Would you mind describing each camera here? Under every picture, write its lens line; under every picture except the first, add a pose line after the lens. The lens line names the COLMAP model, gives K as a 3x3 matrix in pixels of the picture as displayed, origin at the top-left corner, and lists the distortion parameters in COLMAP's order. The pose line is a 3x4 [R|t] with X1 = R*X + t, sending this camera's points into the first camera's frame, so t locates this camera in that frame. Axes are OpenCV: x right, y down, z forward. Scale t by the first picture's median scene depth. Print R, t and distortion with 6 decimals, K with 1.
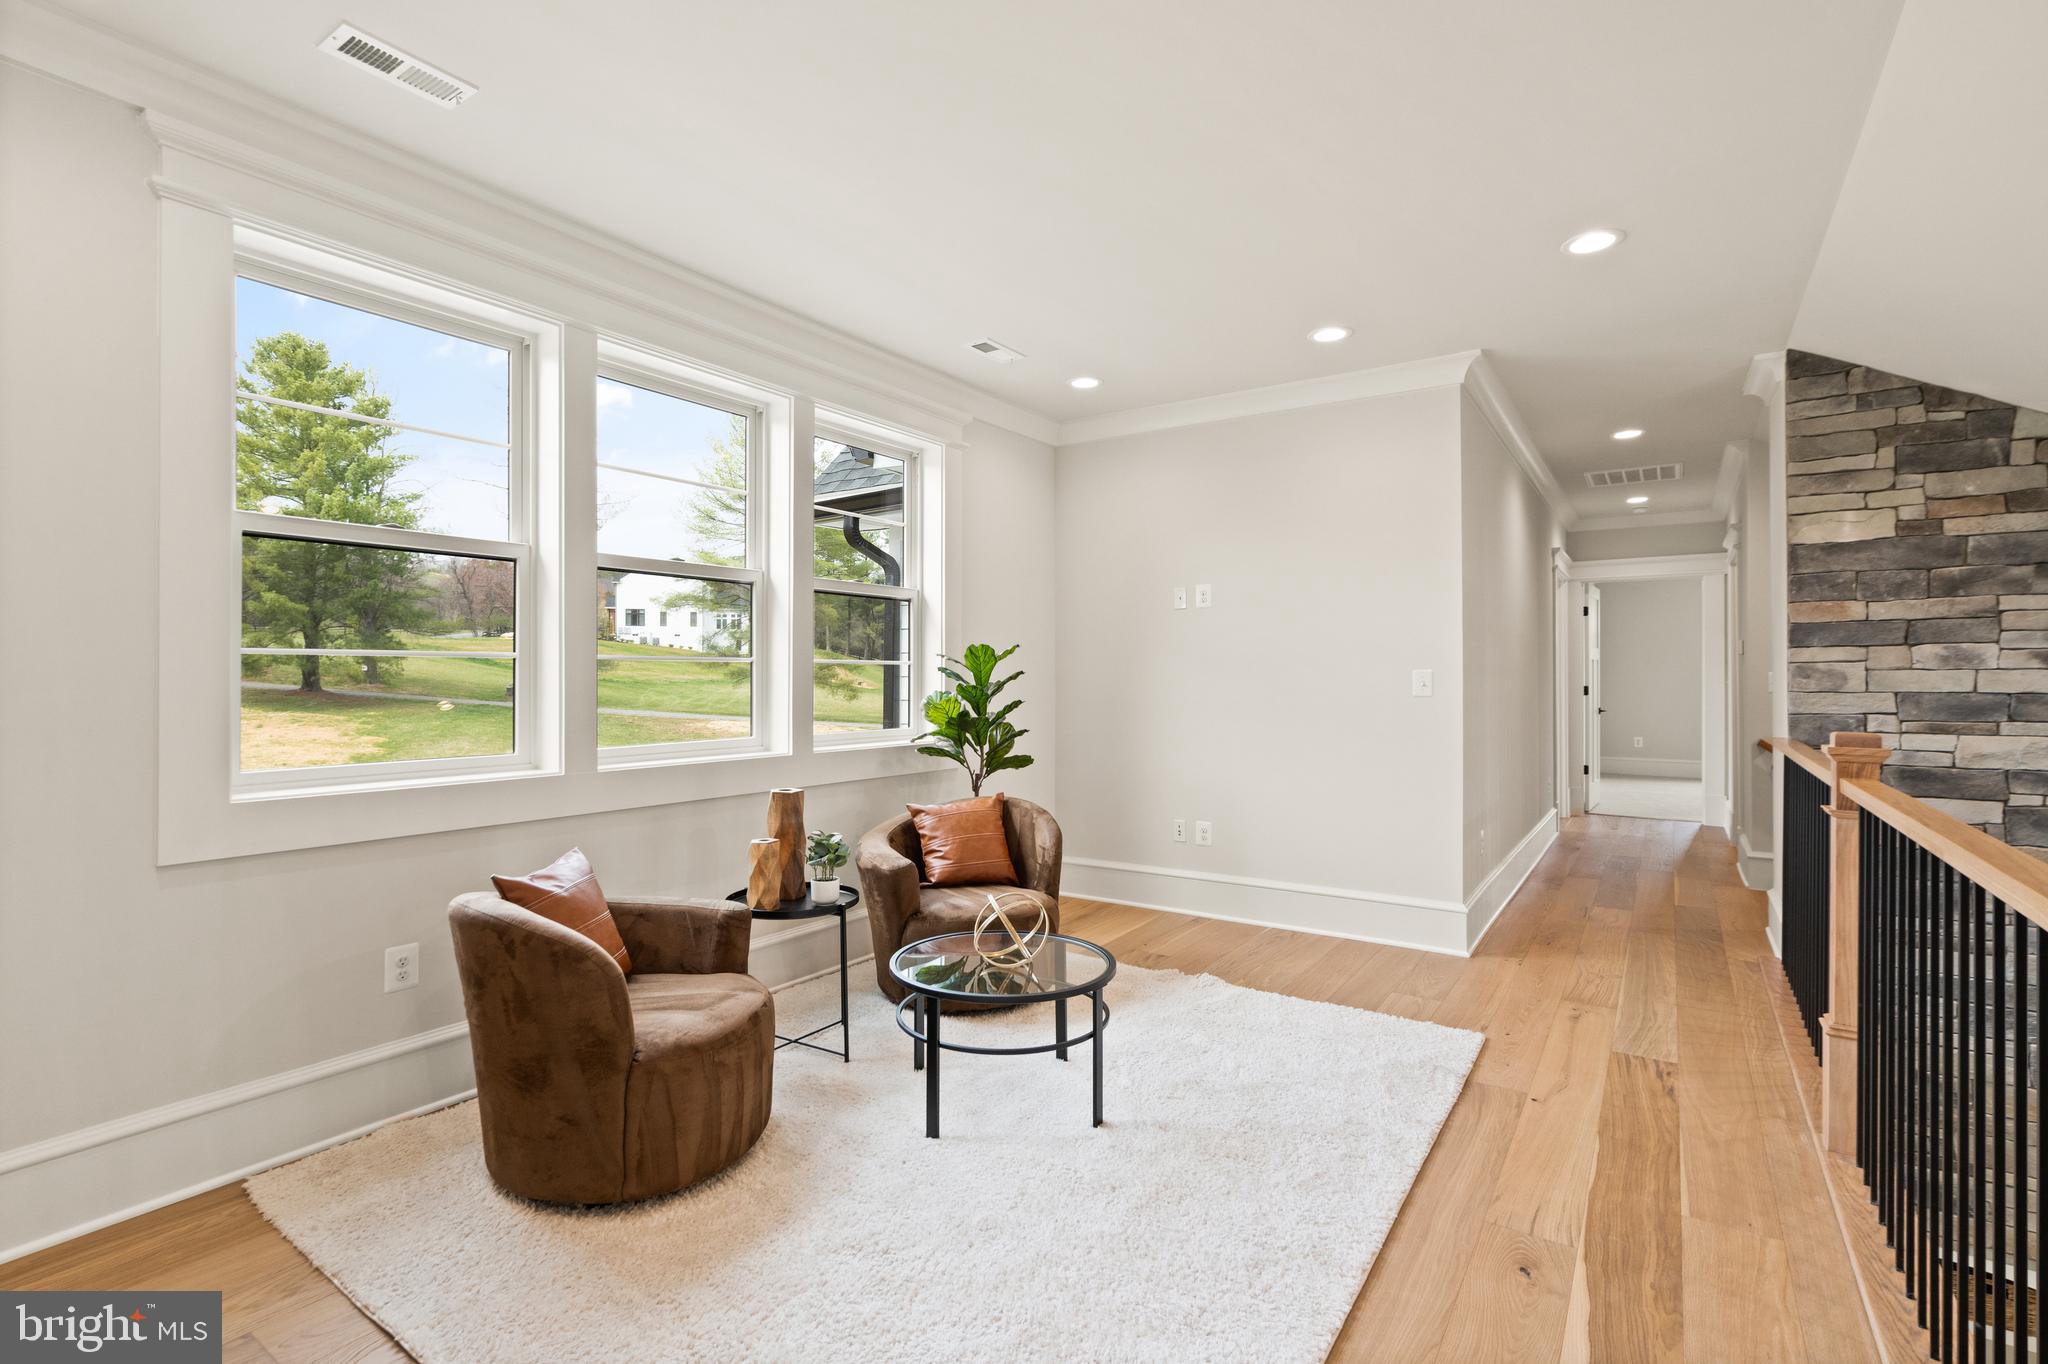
lens RADIAL K [[936.5, 0, 997.8], [0, 936.5, 686.1], [0, 0, 1]] dist [0.000621, 0.000105]
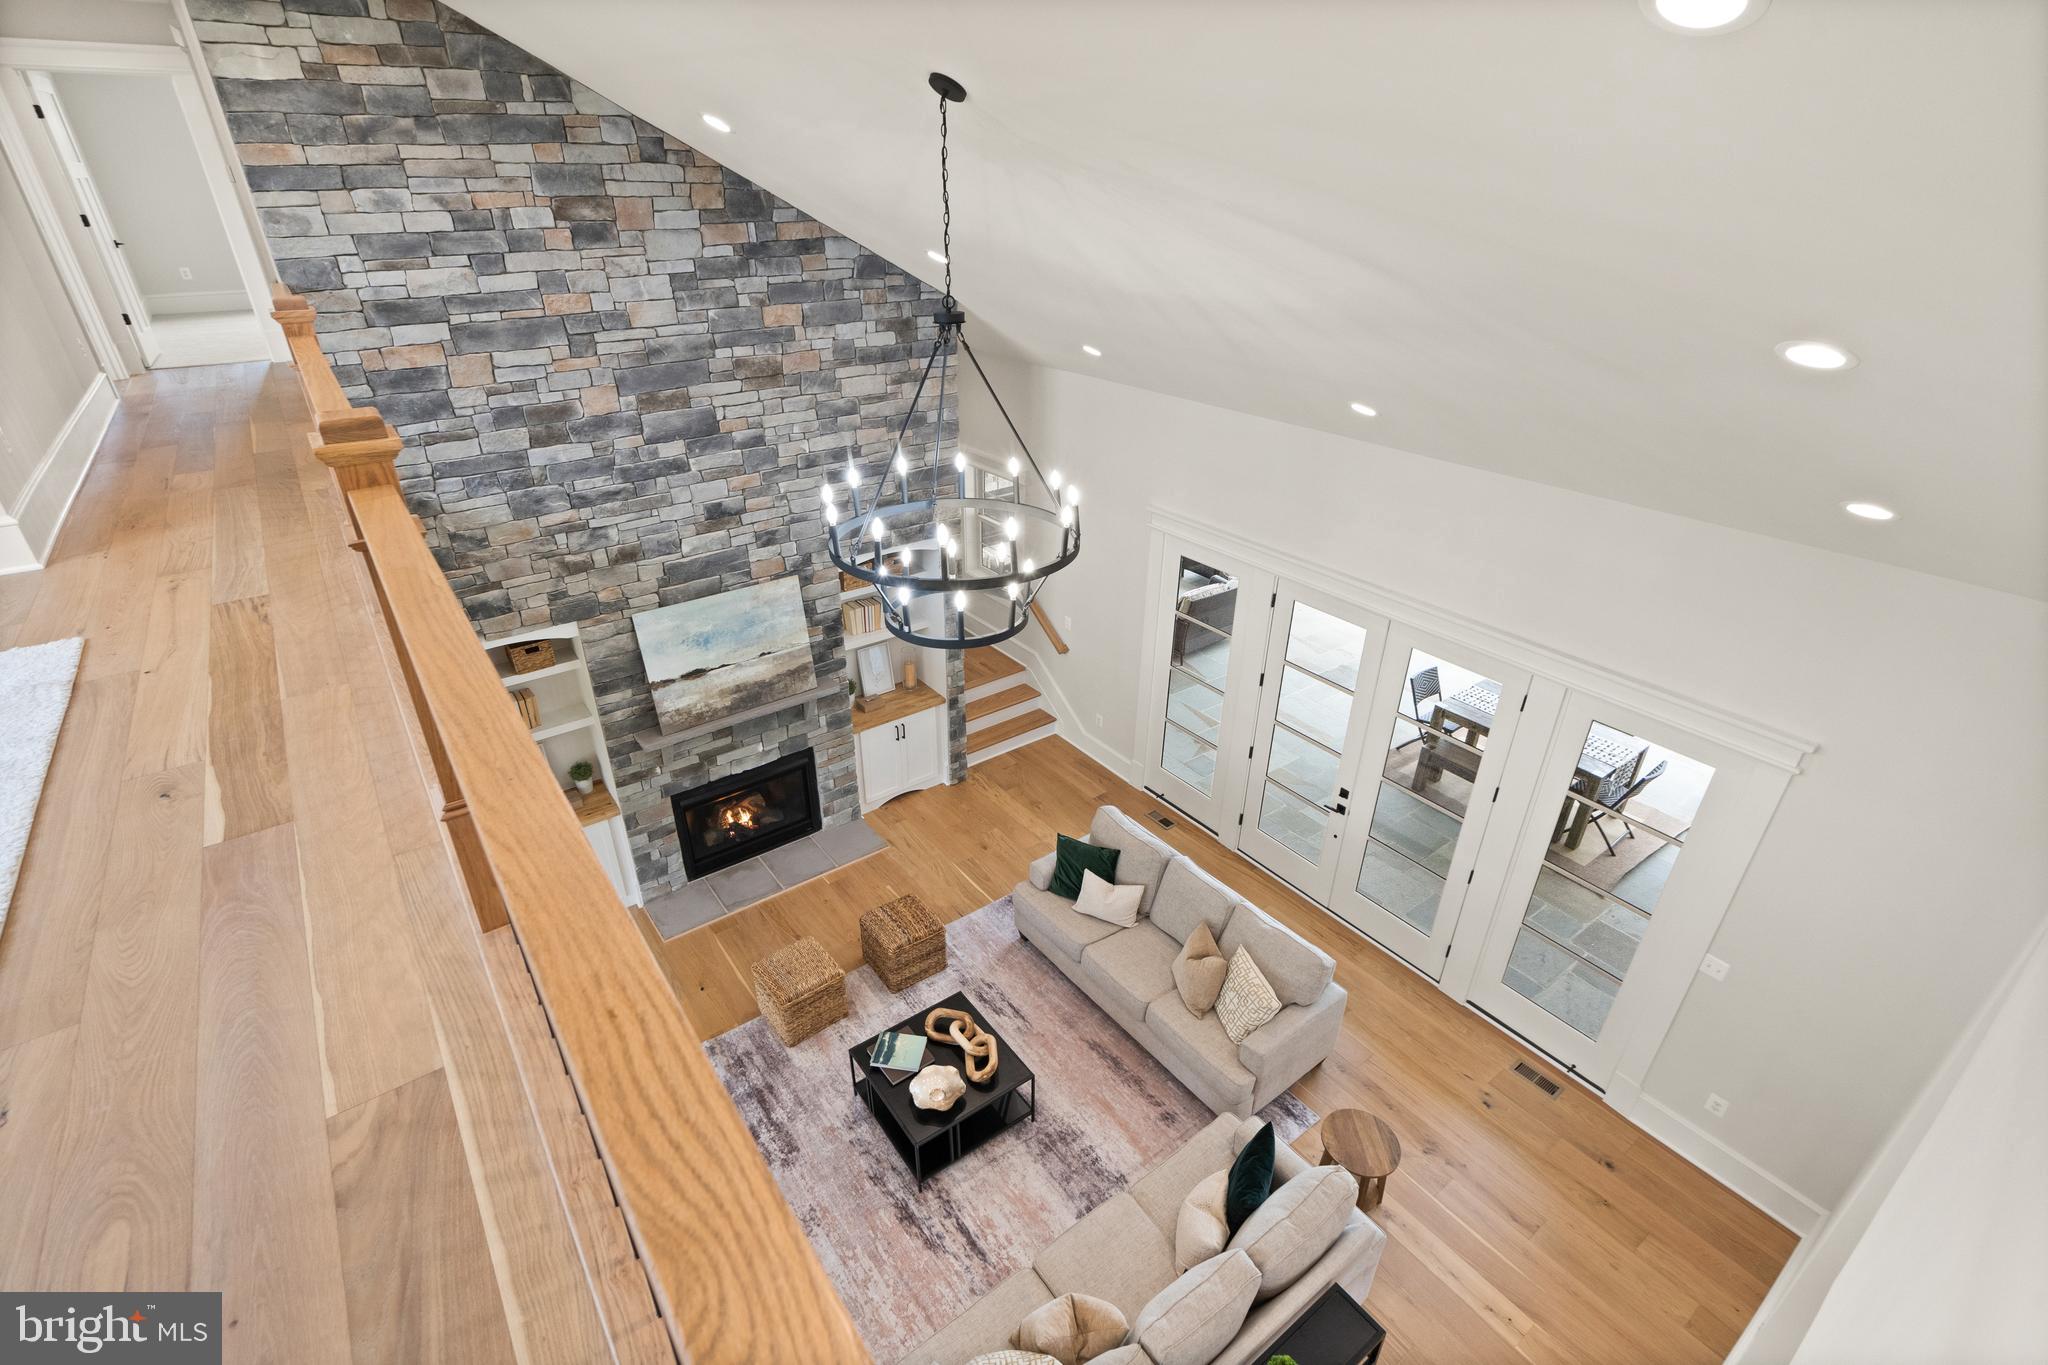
lens RADIAL K [[936.5, 0, 997.8], [0, 936.5, 686.6], [0, 0, 1]] dist [0.000621, 0.000105]
pose [[0.315314, -0.453352, 0.833696, -0.037524], [0.004507, 0.879216, 0.476401, -0.053648], [-0.948977, -0.146458, 0.279272, -0.203490]]
